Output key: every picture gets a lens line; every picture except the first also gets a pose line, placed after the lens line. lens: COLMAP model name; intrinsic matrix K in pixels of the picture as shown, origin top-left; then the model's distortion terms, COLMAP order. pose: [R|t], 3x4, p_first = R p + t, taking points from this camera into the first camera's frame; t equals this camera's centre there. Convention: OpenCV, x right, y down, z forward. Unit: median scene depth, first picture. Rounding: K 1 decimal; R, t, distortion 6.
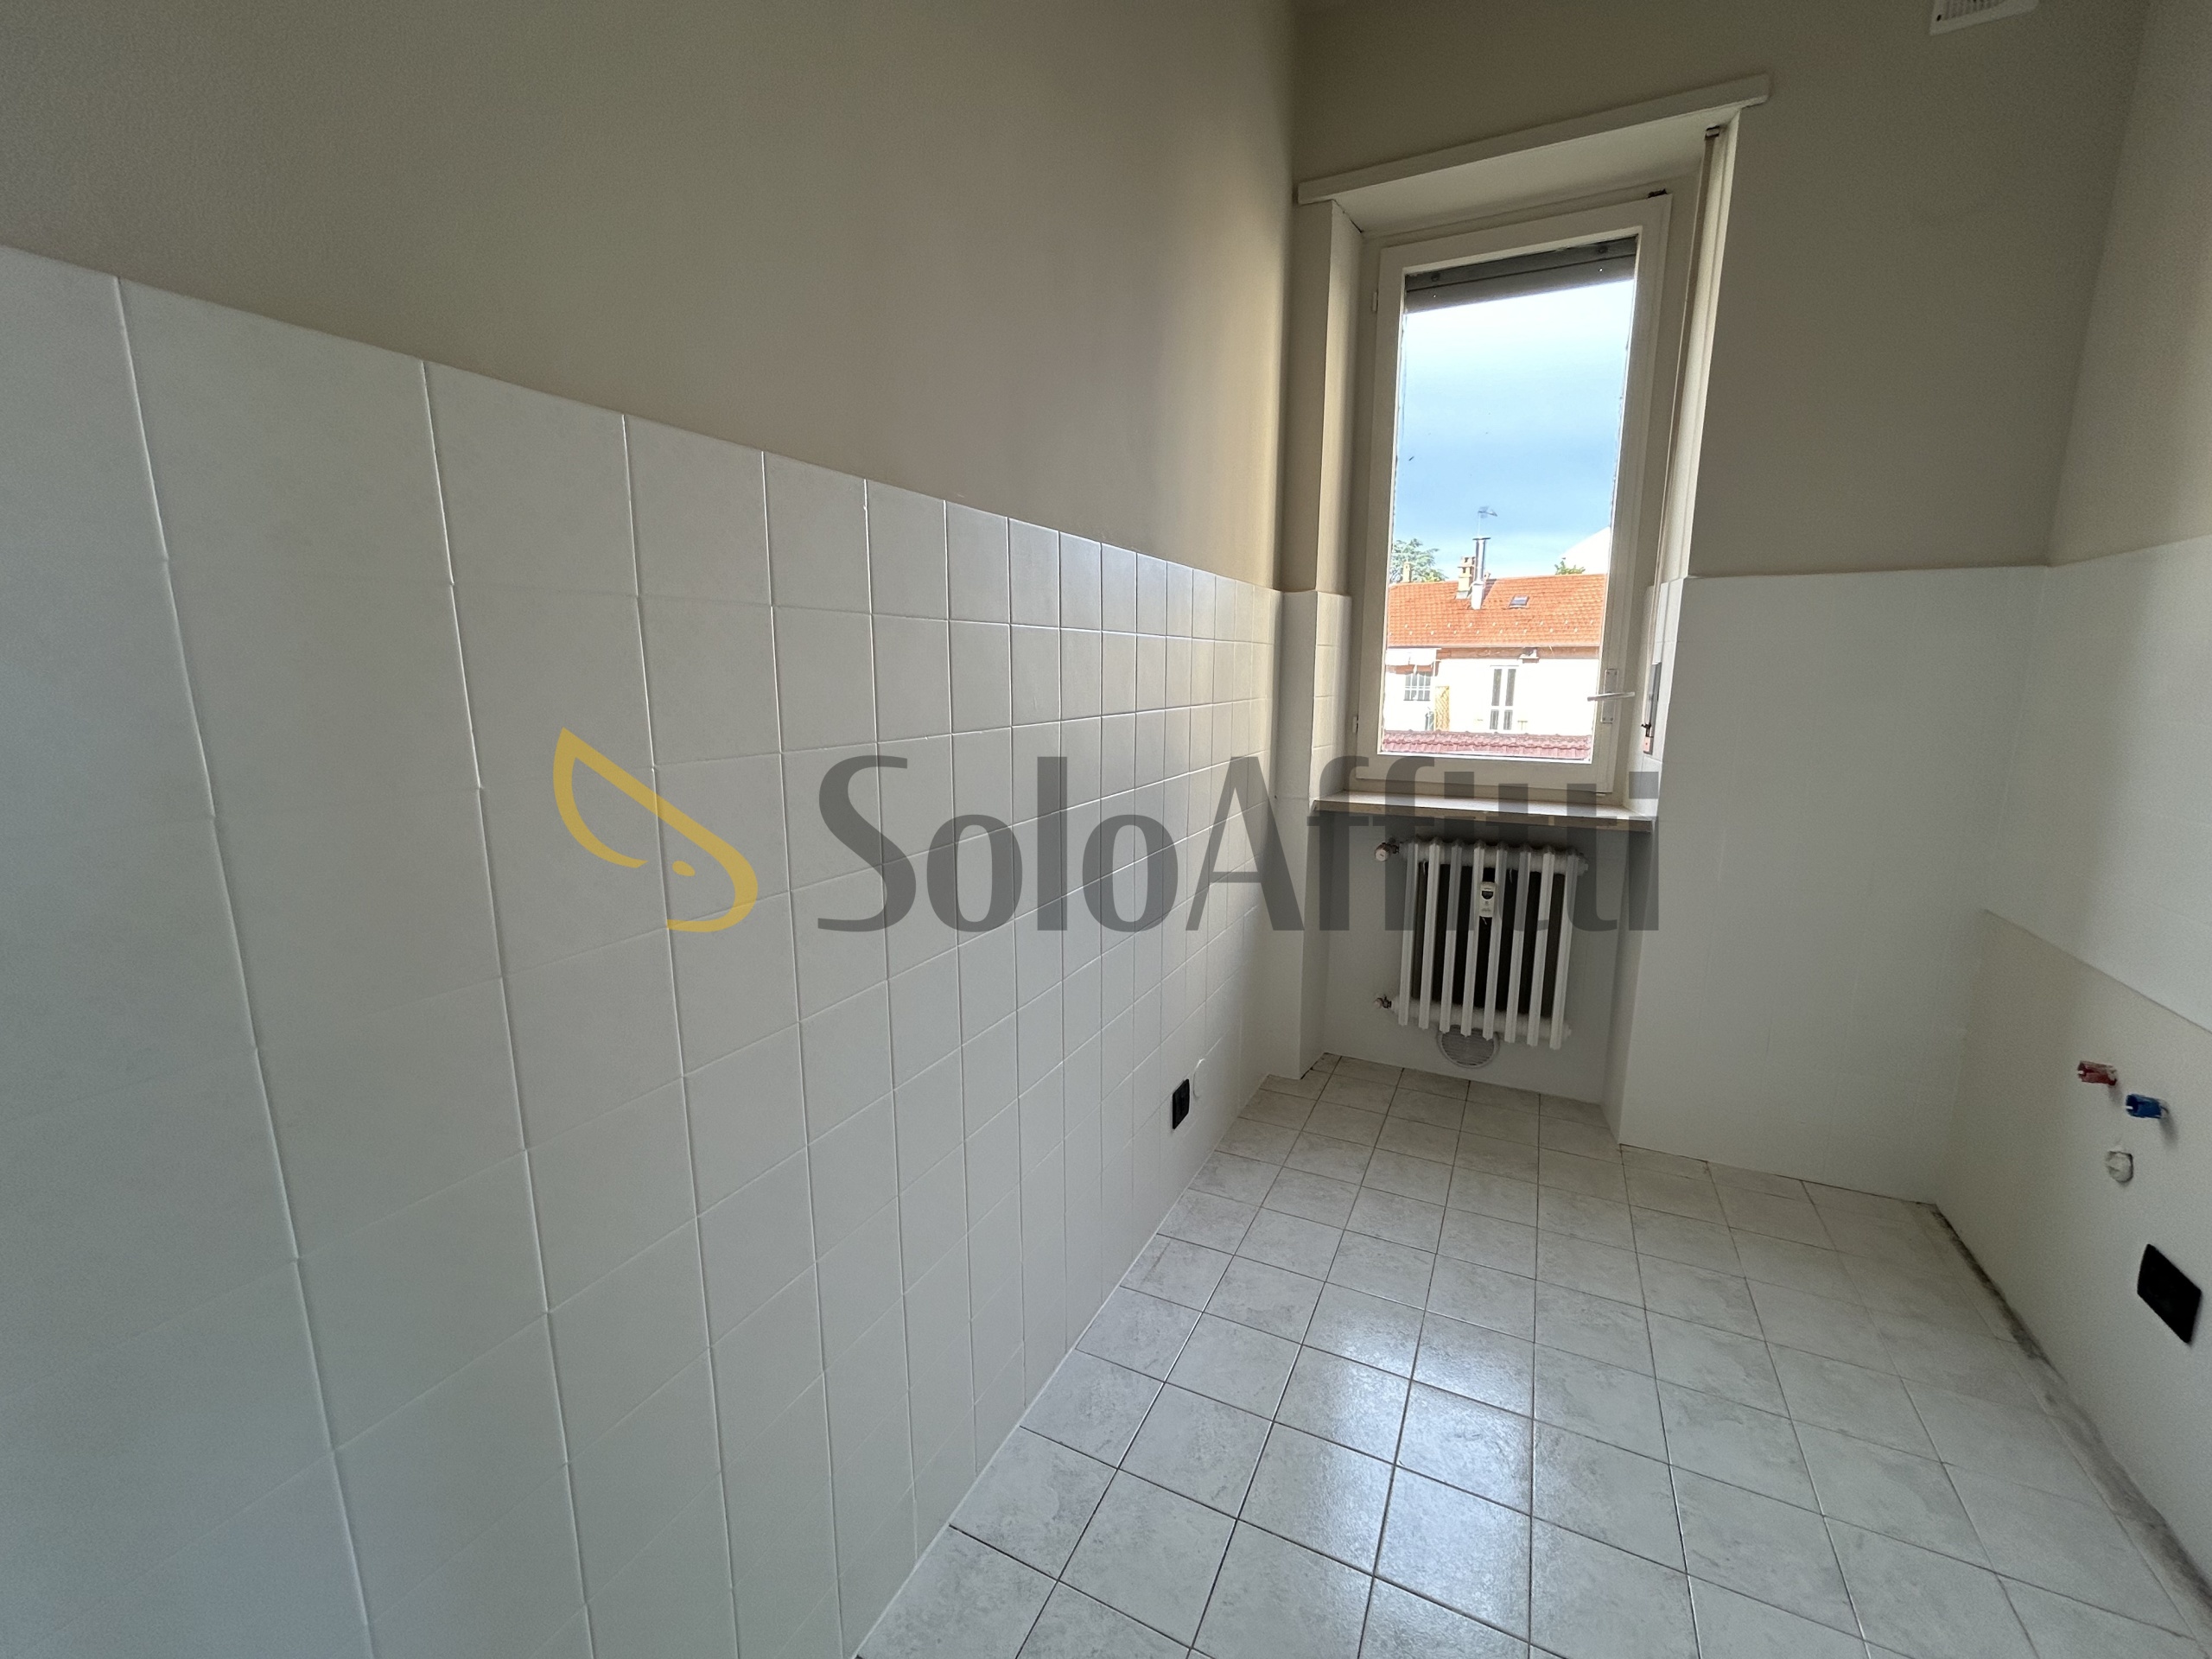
lens RADIAL K [[892.2, 0, 1107.0], [0, 892.2, 832.7], [0, 0, 1]] dist [0.002144, 0.000236]
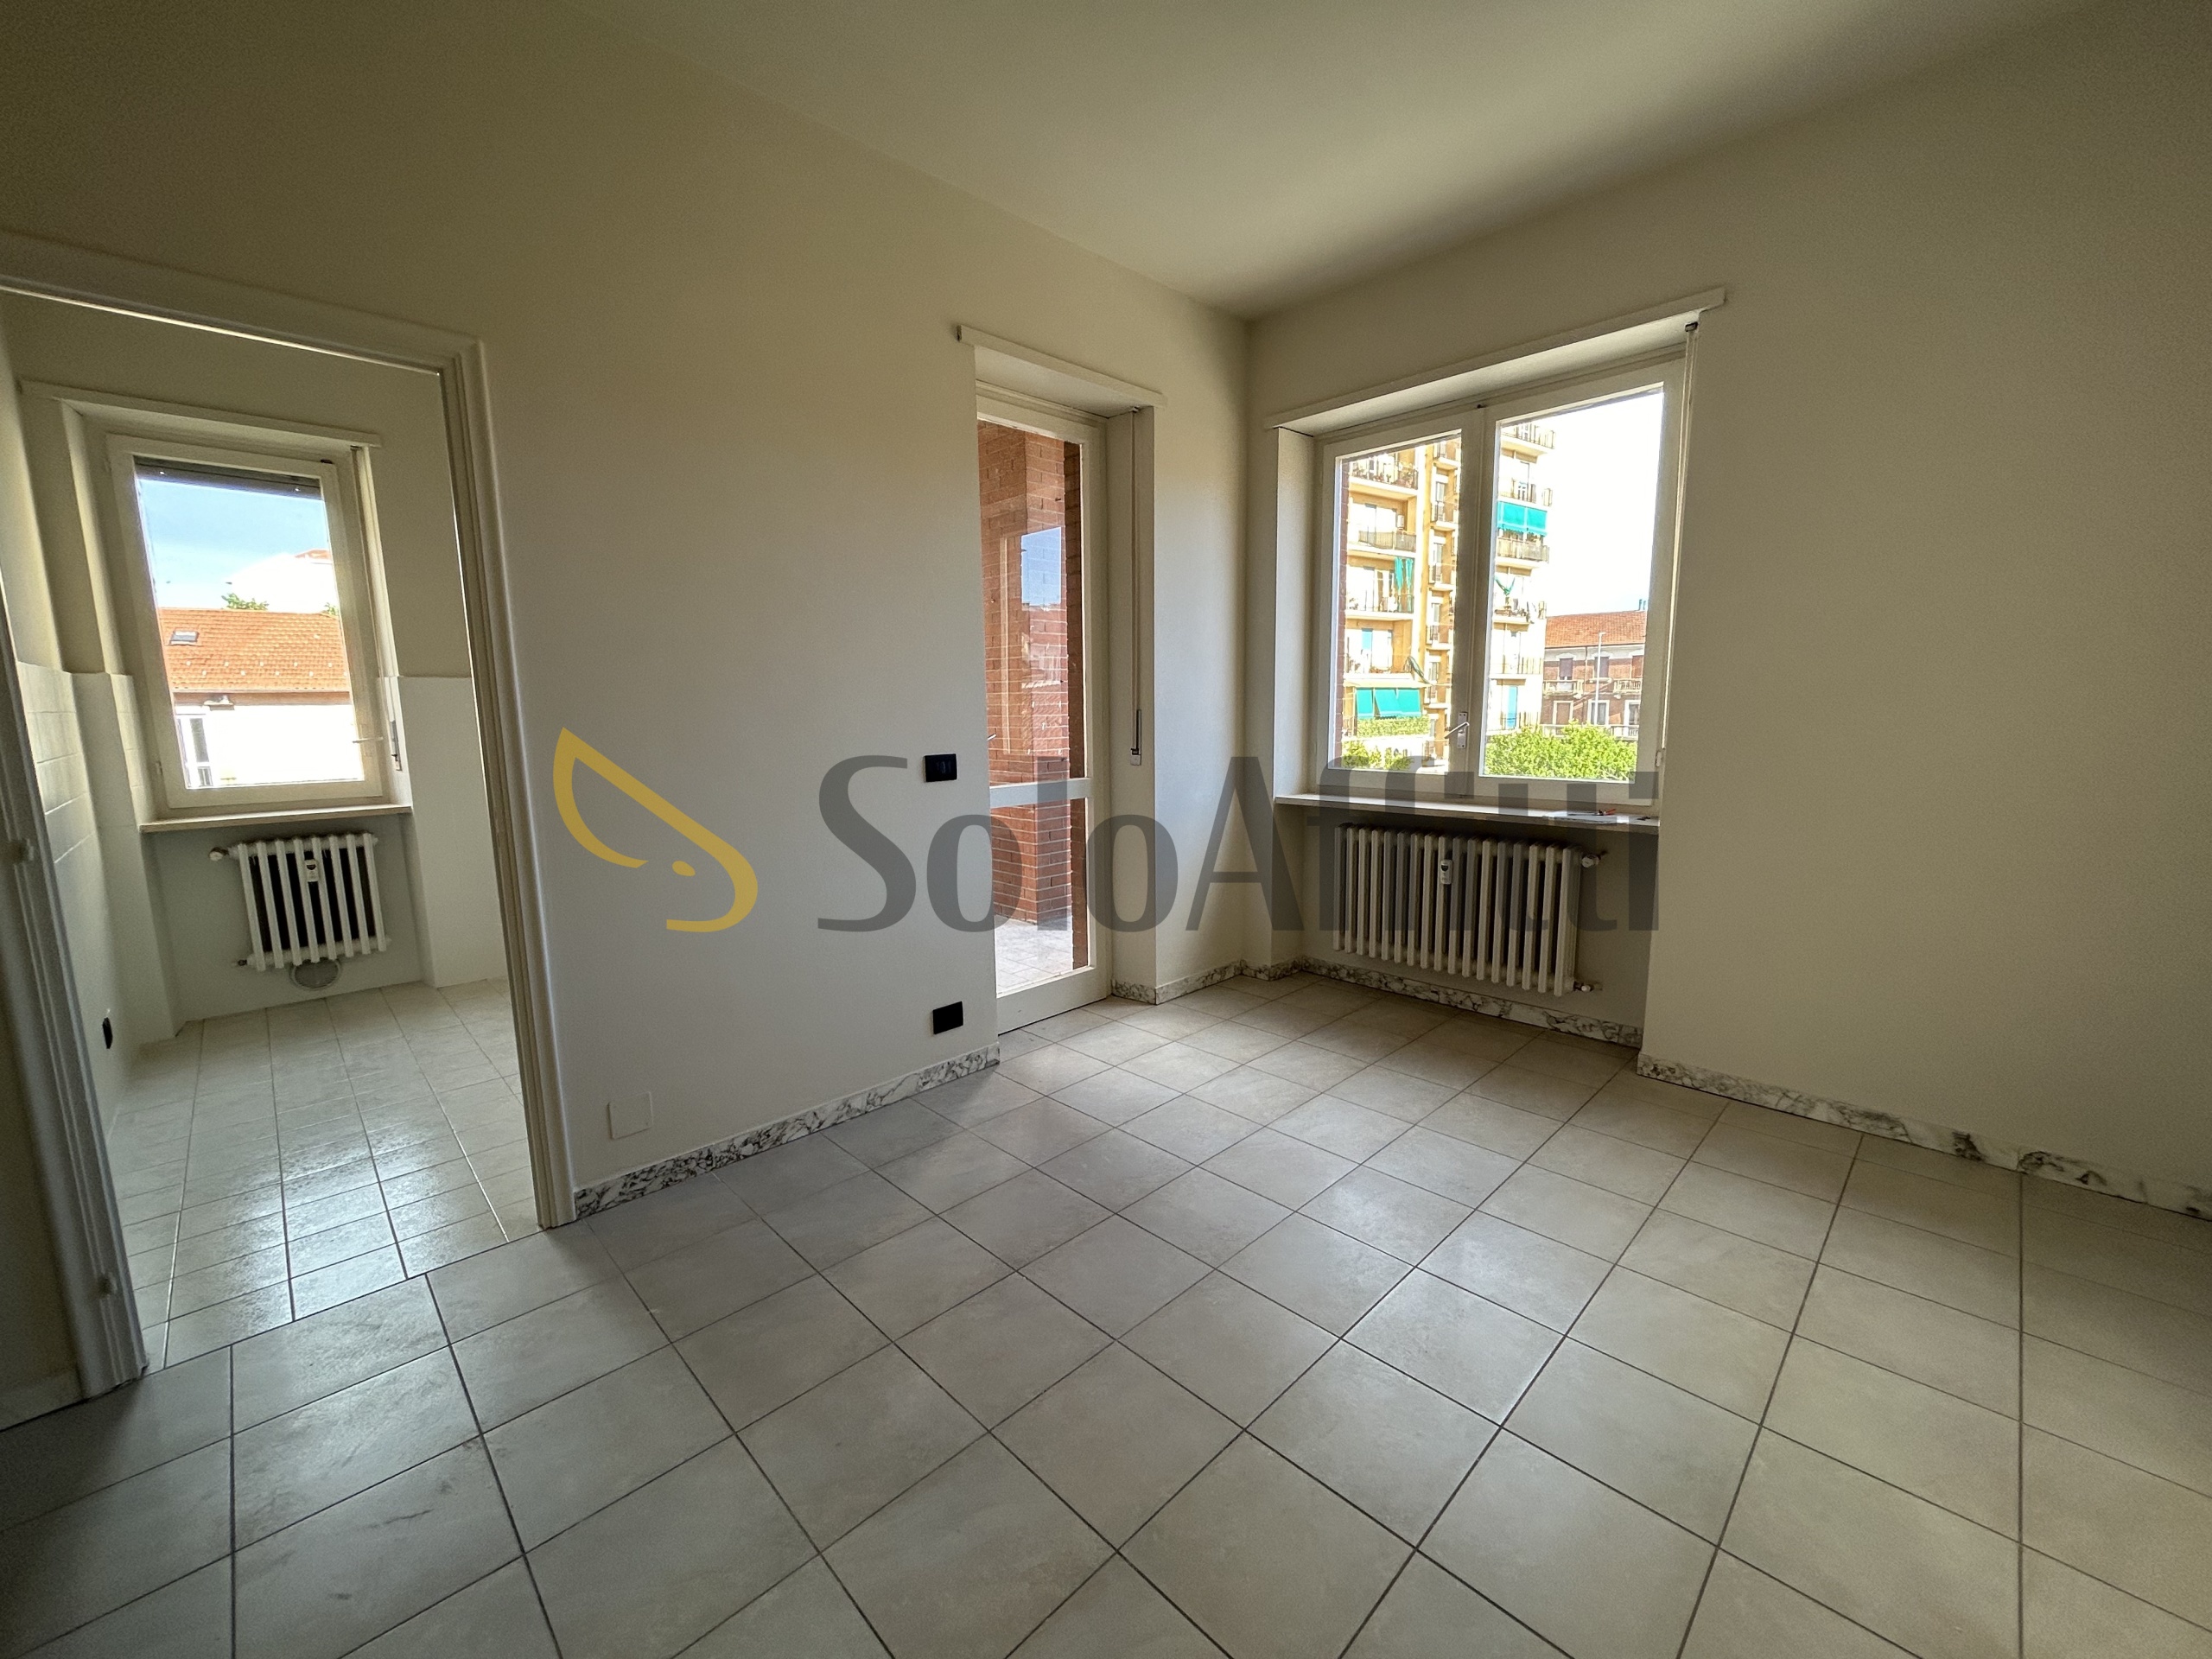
lens RADIAL K [[890.2, 0, 1103.9], [0, 890.2, 832.0], [0, 0, 1]] dist [0.000749, 0.000298]
pose [[0.344365, -0.139770, 0.928373, -0.588487], [0.183940, 0.979736, 0.079273, 0.152269], [-0.920641, 0.143466, 0.363096, -0.939969]]
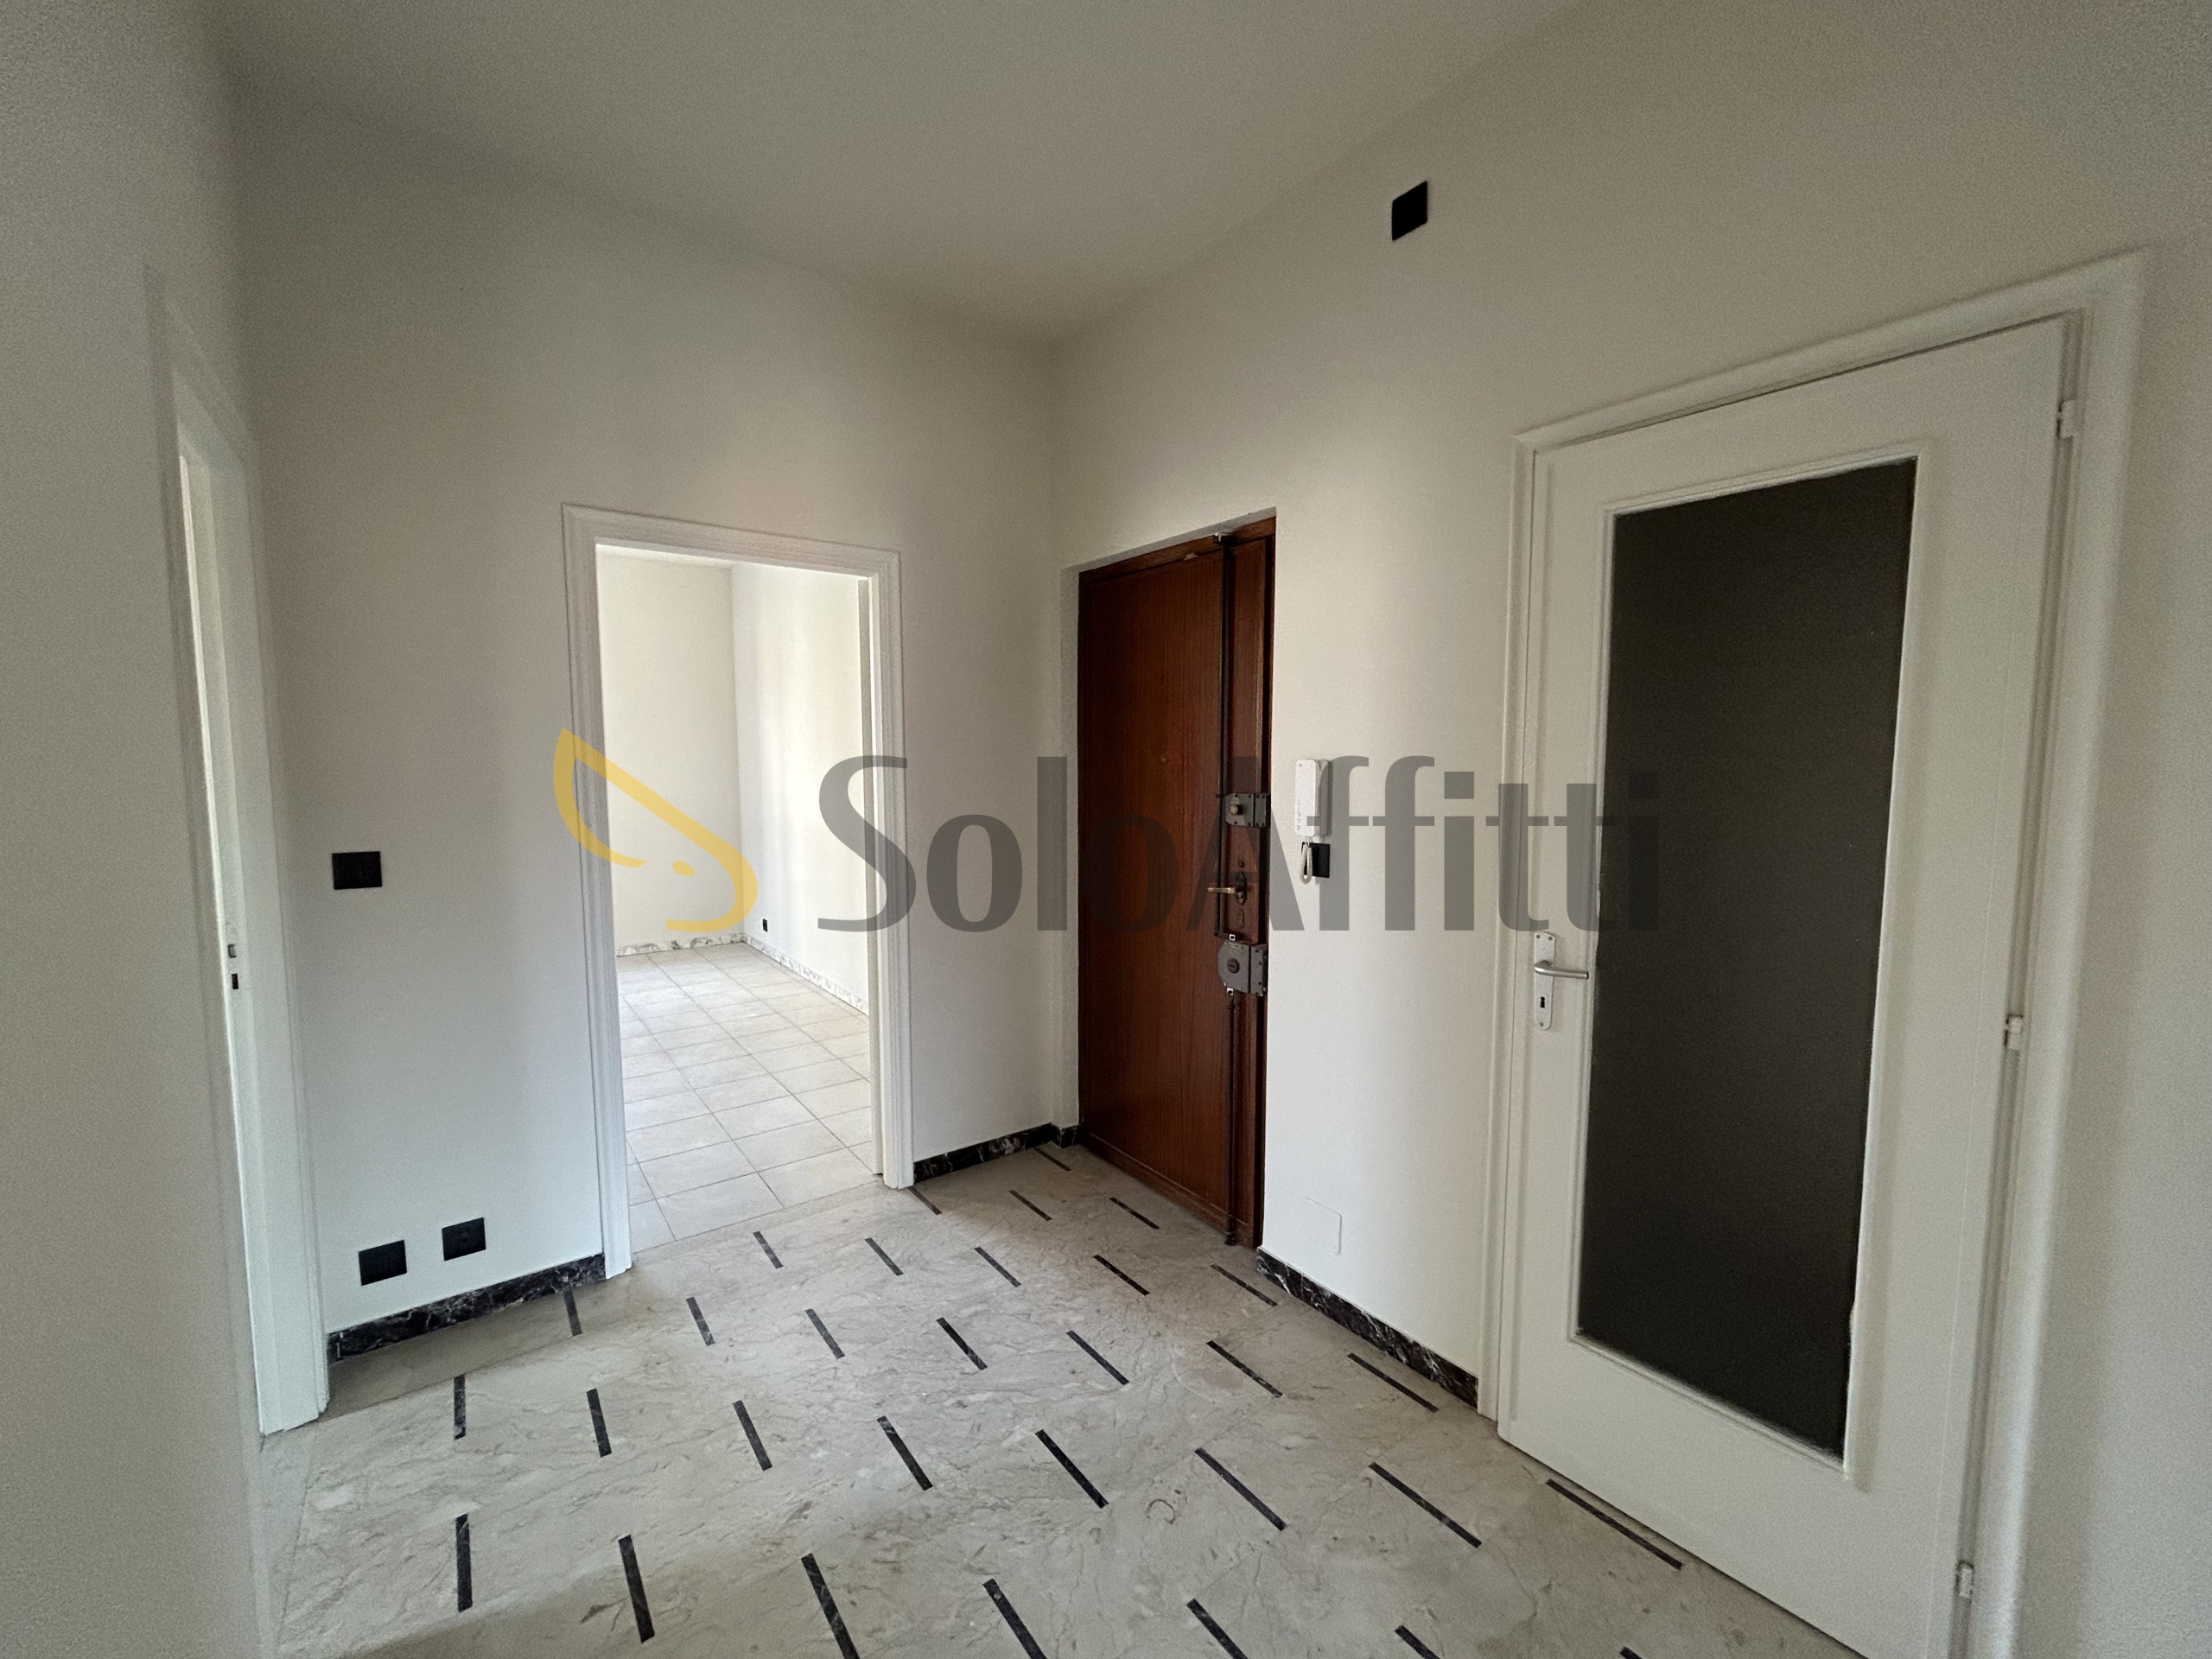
lens RADIAL K [[890.2, 0, 1103.9], [0, 890.2, 832.0], [0, 0, 1]] dist [0.000749, 0.000298]
pose [[-0.883270, -0.037146, 0.467391, -1.882631], [0.086520, 0.966825, 0.240342, -0.140977], [-0.460813, 0.252726, -0.850753, 0.294519]]
